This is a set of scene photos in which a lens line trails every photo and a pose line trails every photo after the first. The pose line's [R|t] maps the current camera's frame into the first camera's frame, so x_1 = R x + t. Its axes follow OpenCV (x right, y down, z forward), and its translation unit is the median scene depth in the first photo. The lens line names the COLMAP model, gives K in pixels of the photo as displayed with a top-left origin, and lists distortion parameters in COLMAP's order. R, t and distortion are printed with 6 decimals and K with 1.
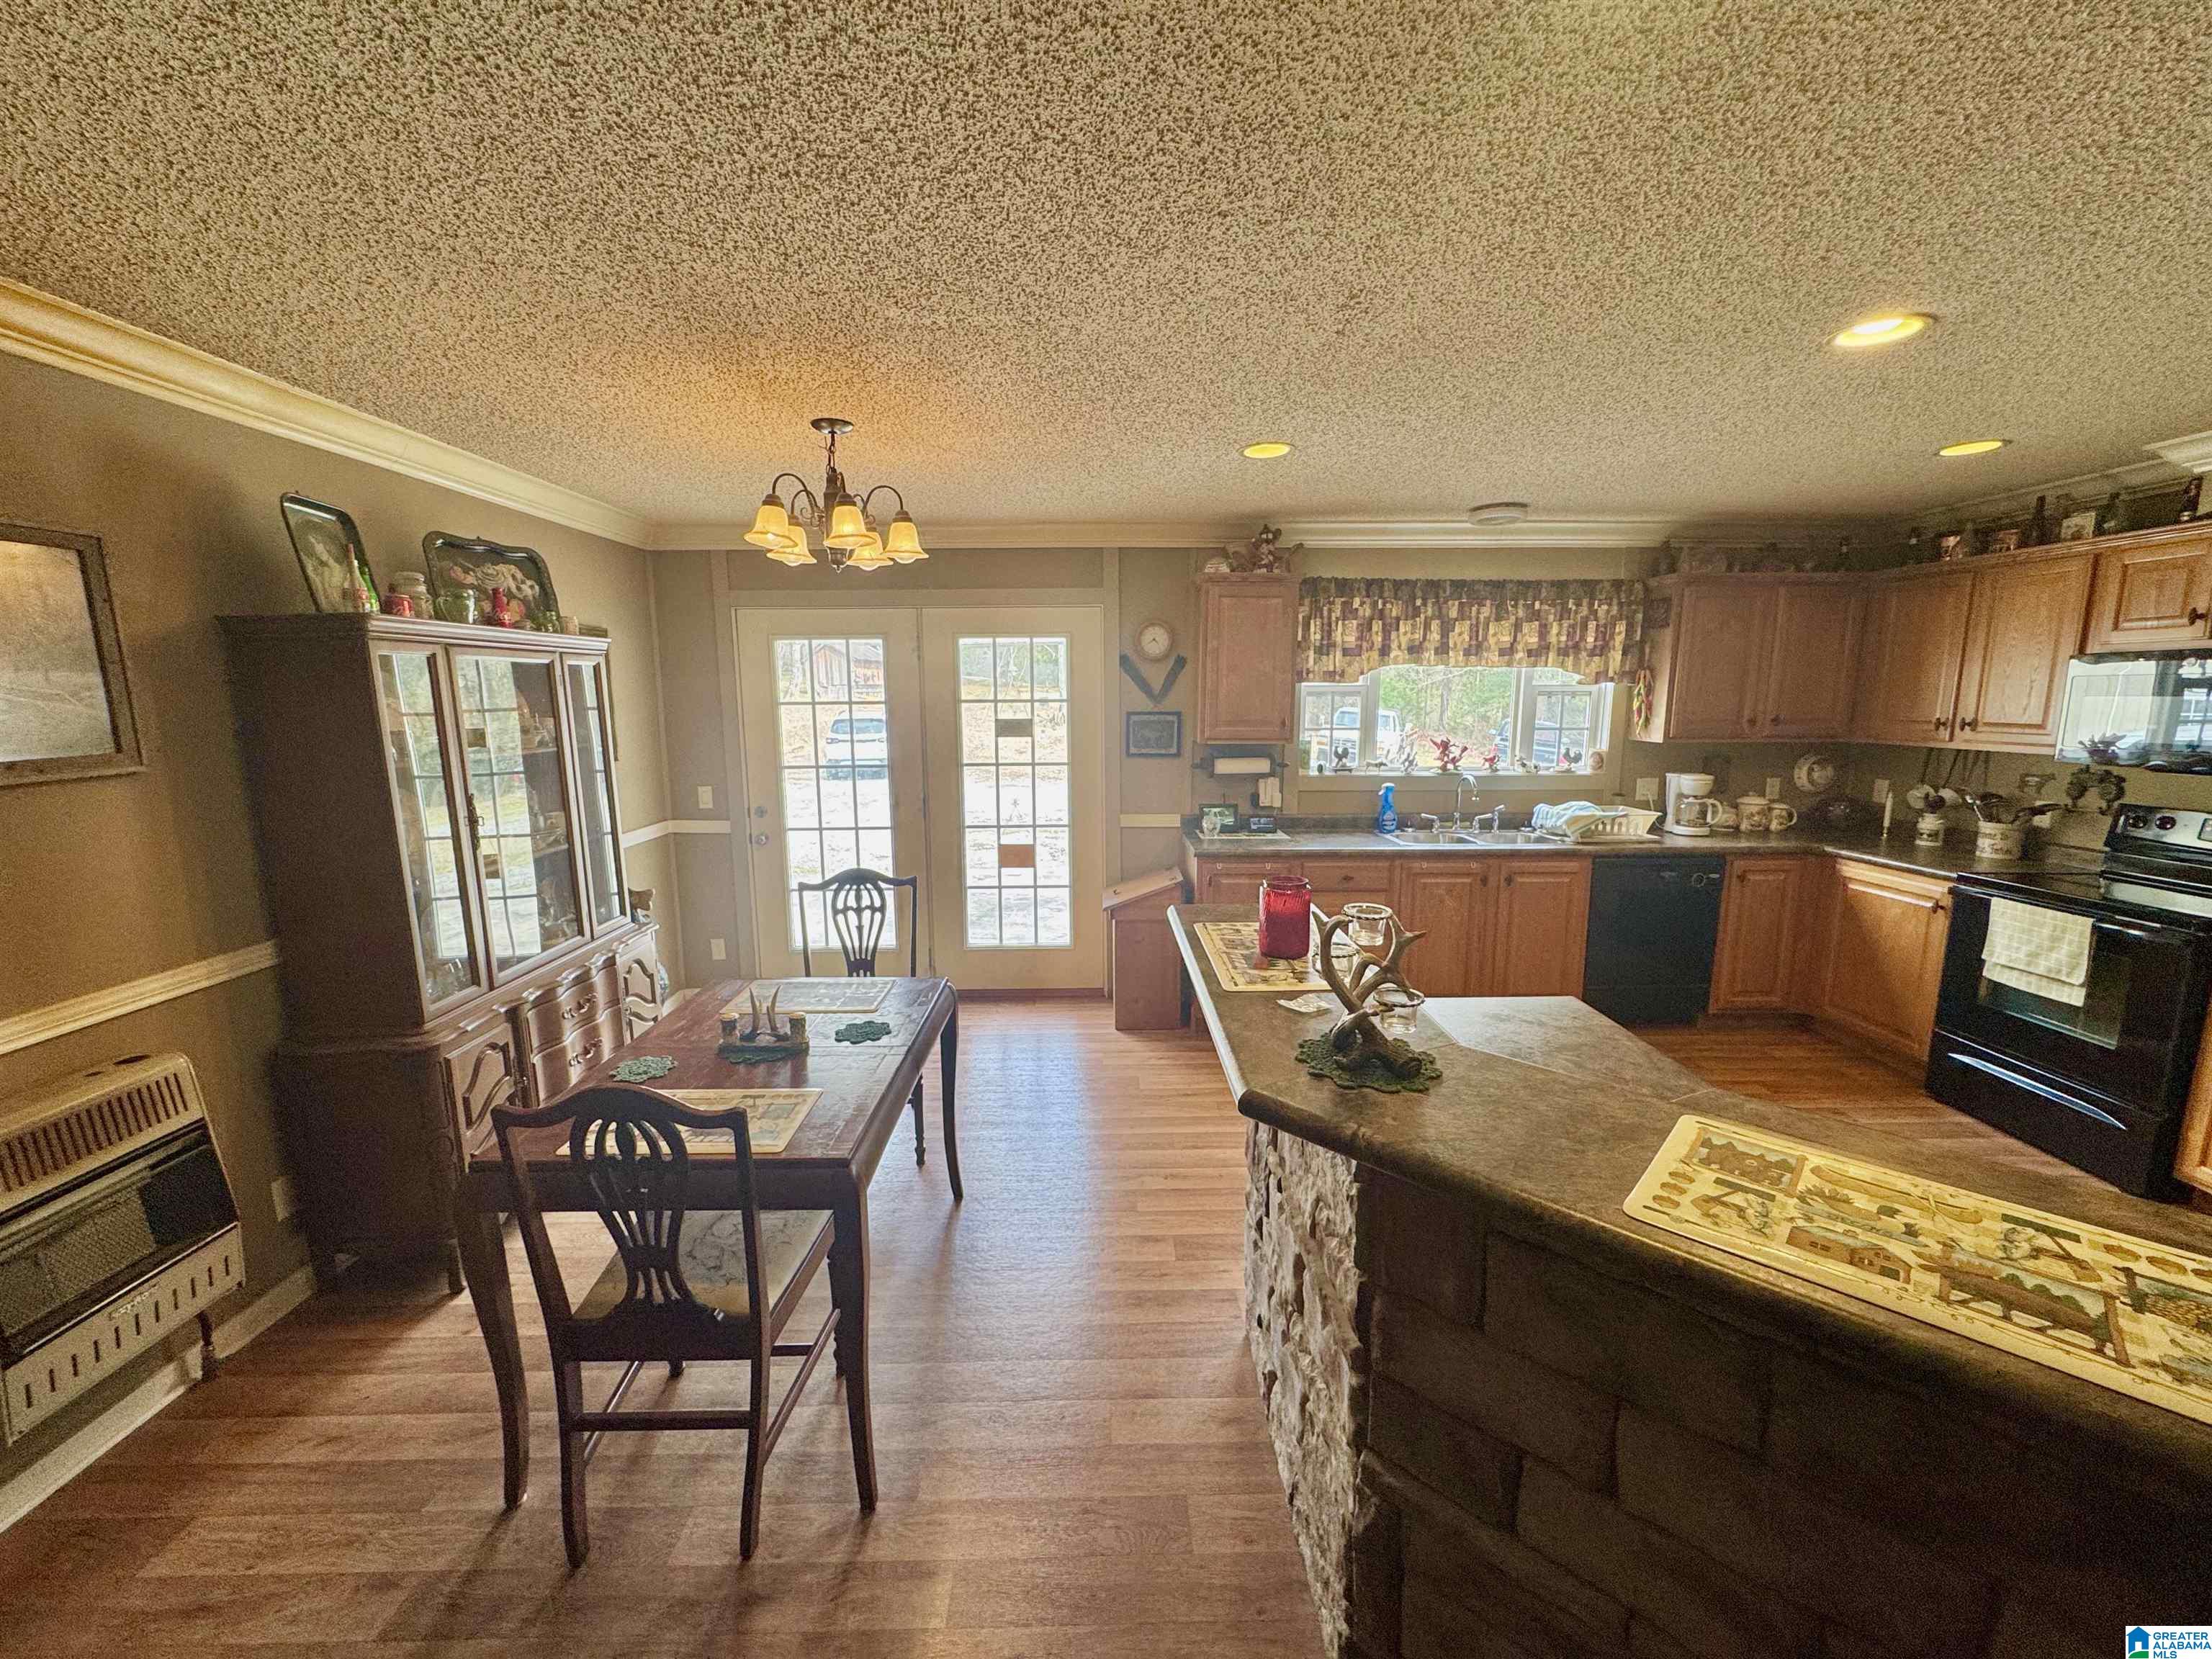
lens RADIAL K [[882.8, 0, 1104.9], [0, 882.8, 833.3], [0, 0, 1]] dist [-0.003732, 0.000381]
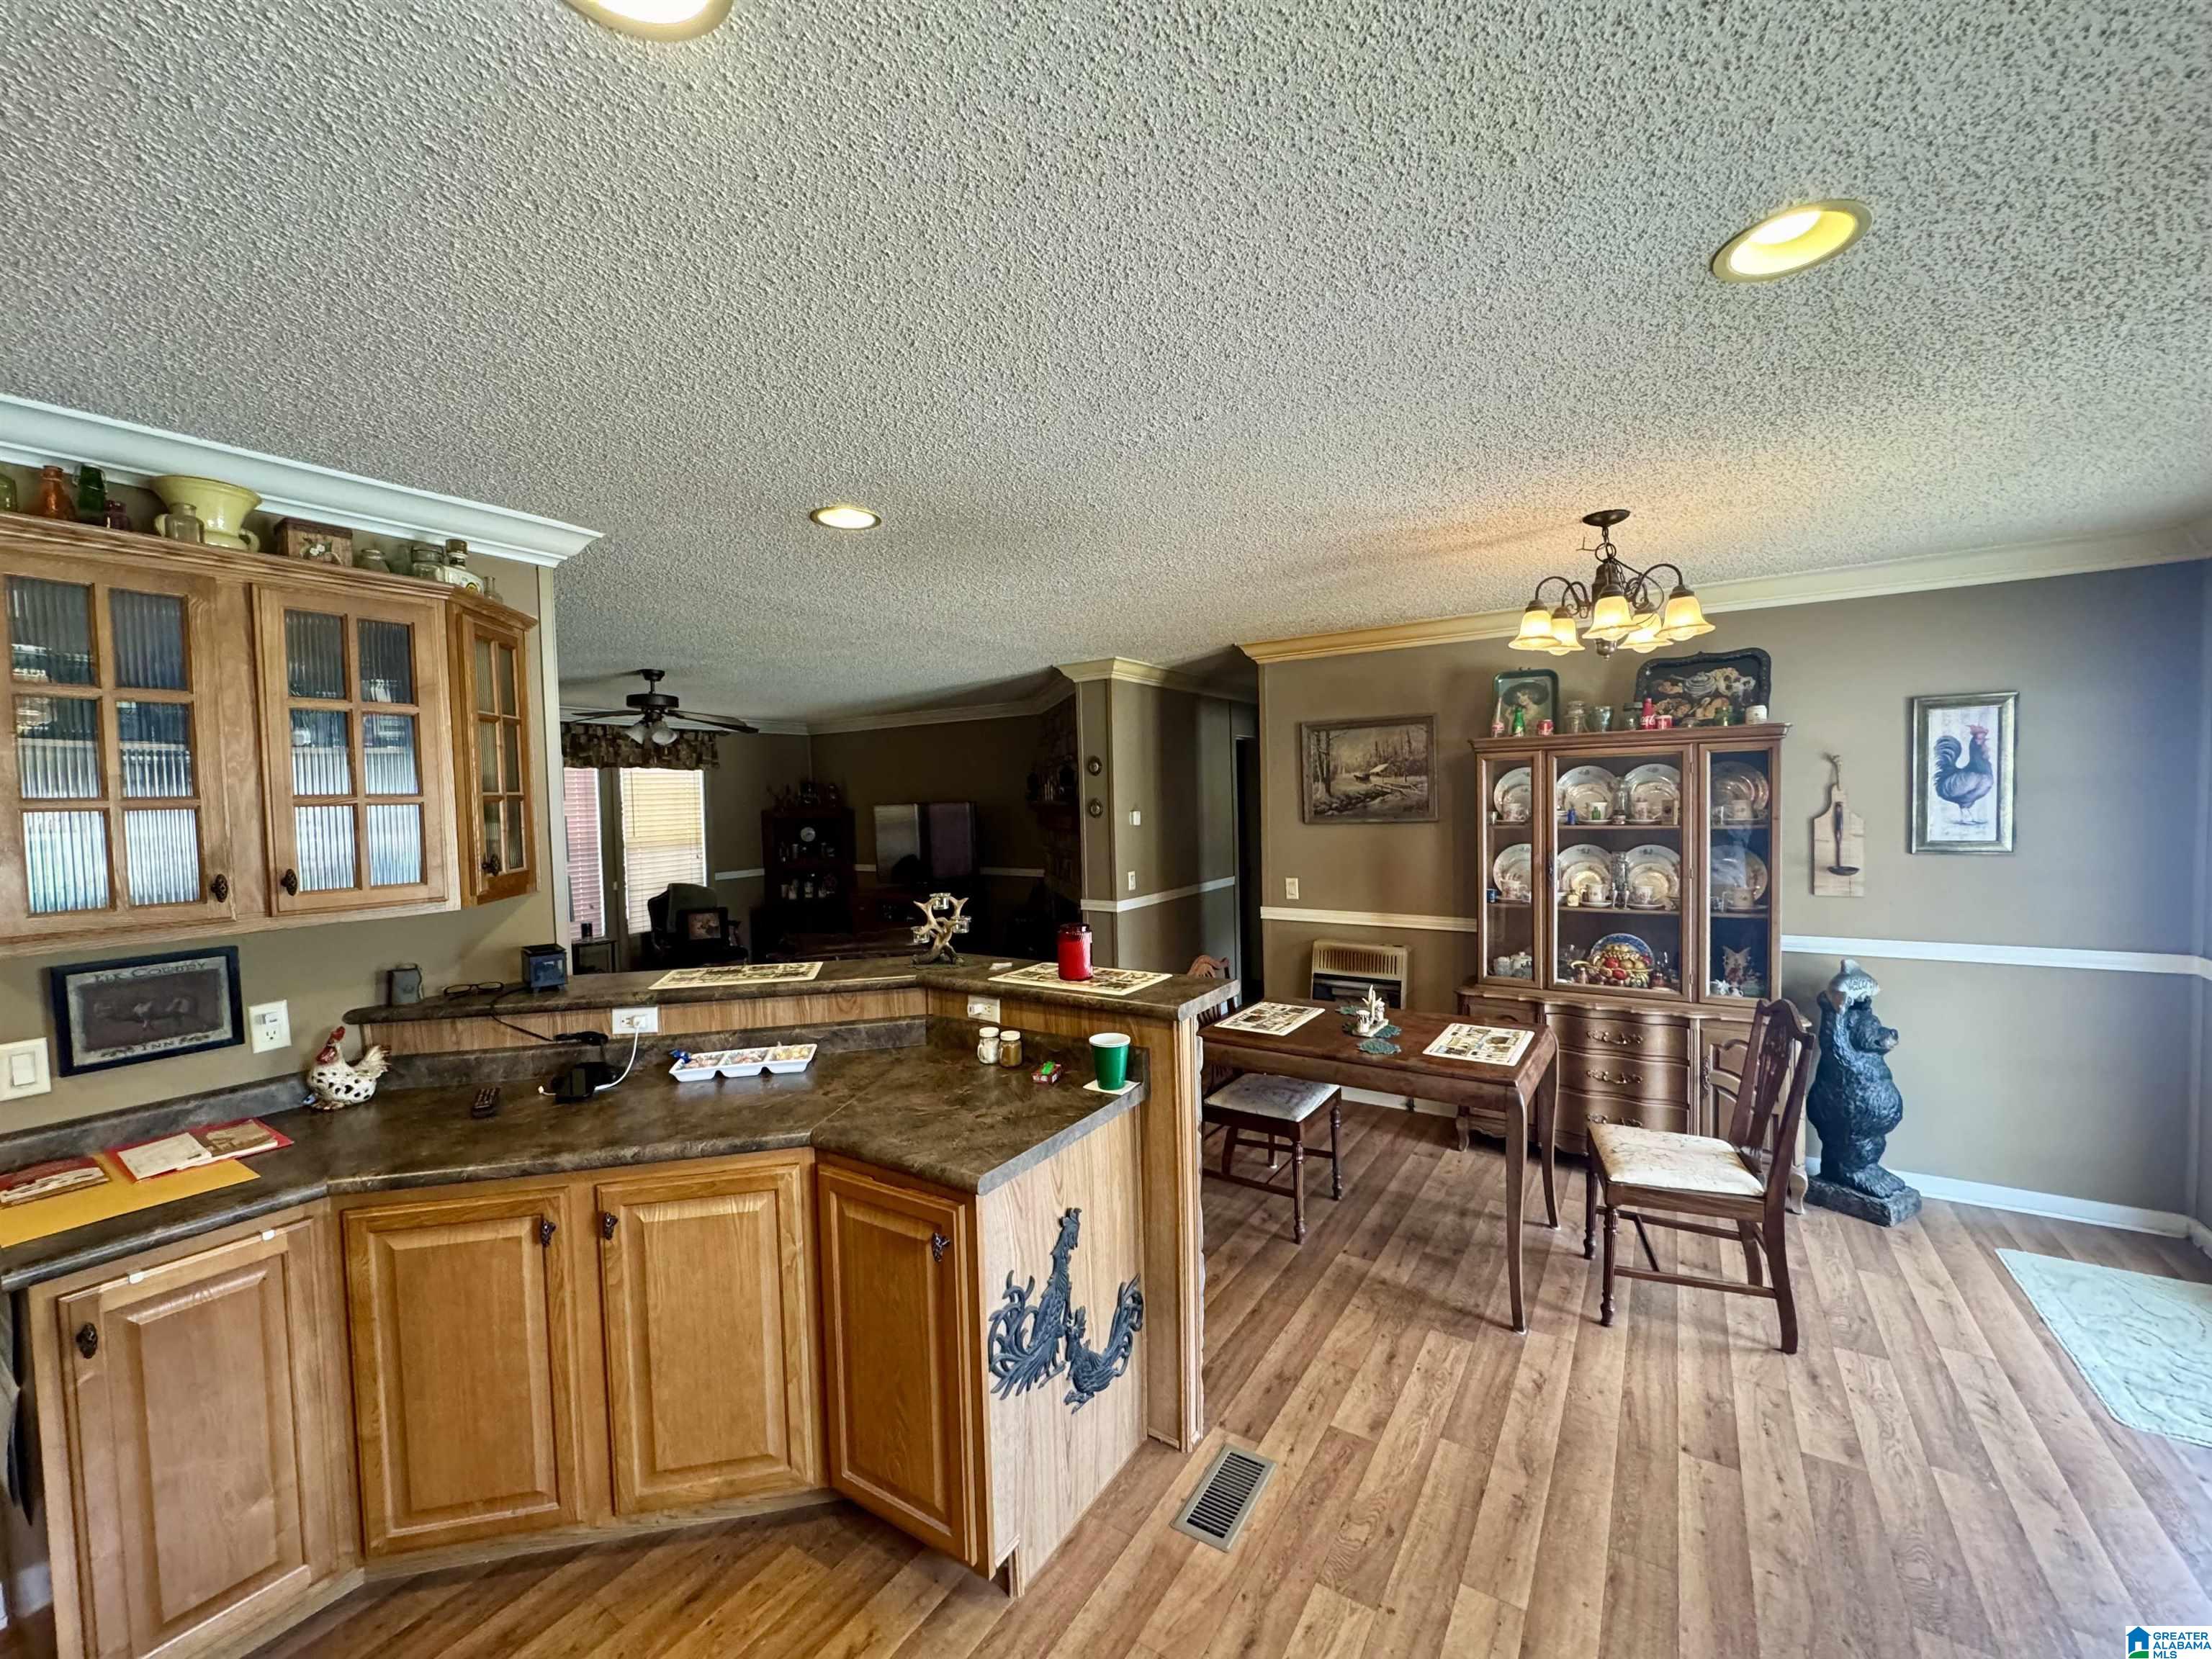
lens RADIAL K [[883.1, 0, 1104.3], [0, 883.1, 833.8], [0, 0, 1]] dist [-0.002370, -0.000096]
pose [[-0.555561, 0.054948, -0.829658, 0.531664], [-0.104048, 0.985376, 0.134934, -0.114569], [0.824940, 0.161289, -0.541719, 0.700754]]
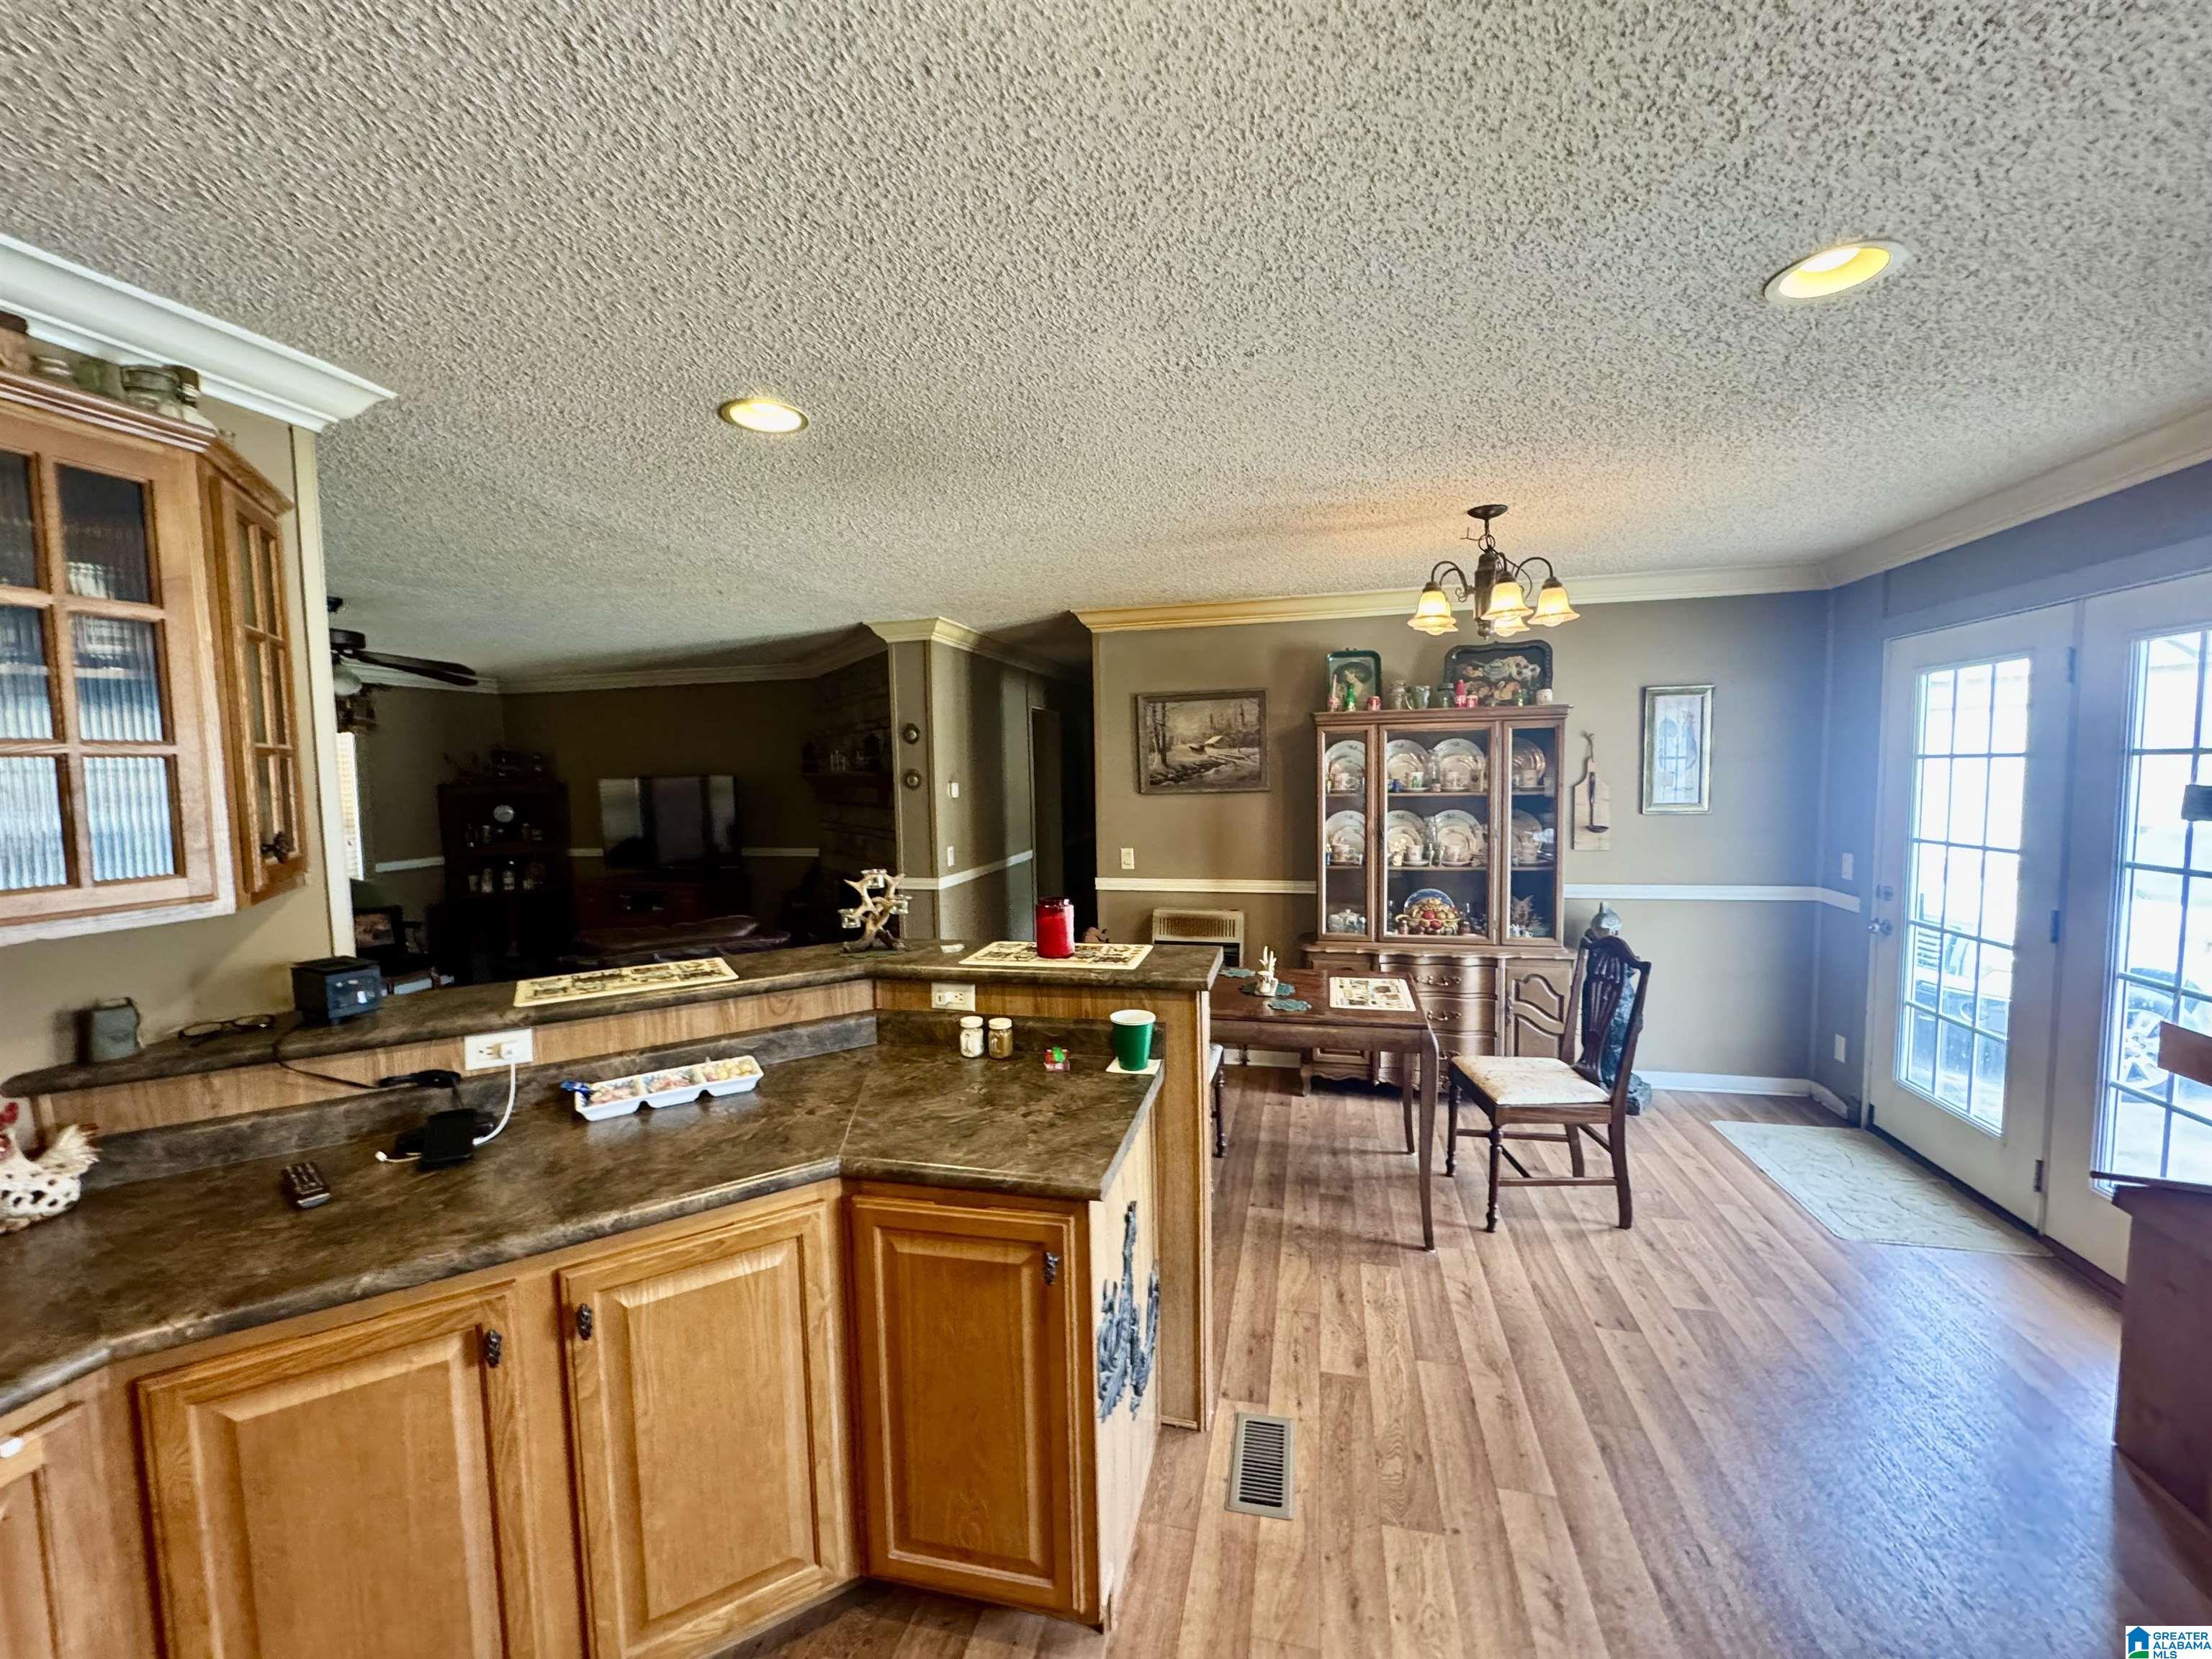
lens RADIAL K [[882.8, 0, 1104.9], [0, 882.8, 833.3], [0, 0, 1]] dist [-0.003732, 0.000381]
pose [[-0.247442, 0.083249, -0.965320, 0.566283], [-0.132224, 0.984080, 0.118761, -0.082057], [0.959838, 0.157025, -0.232496, 0.533019]]
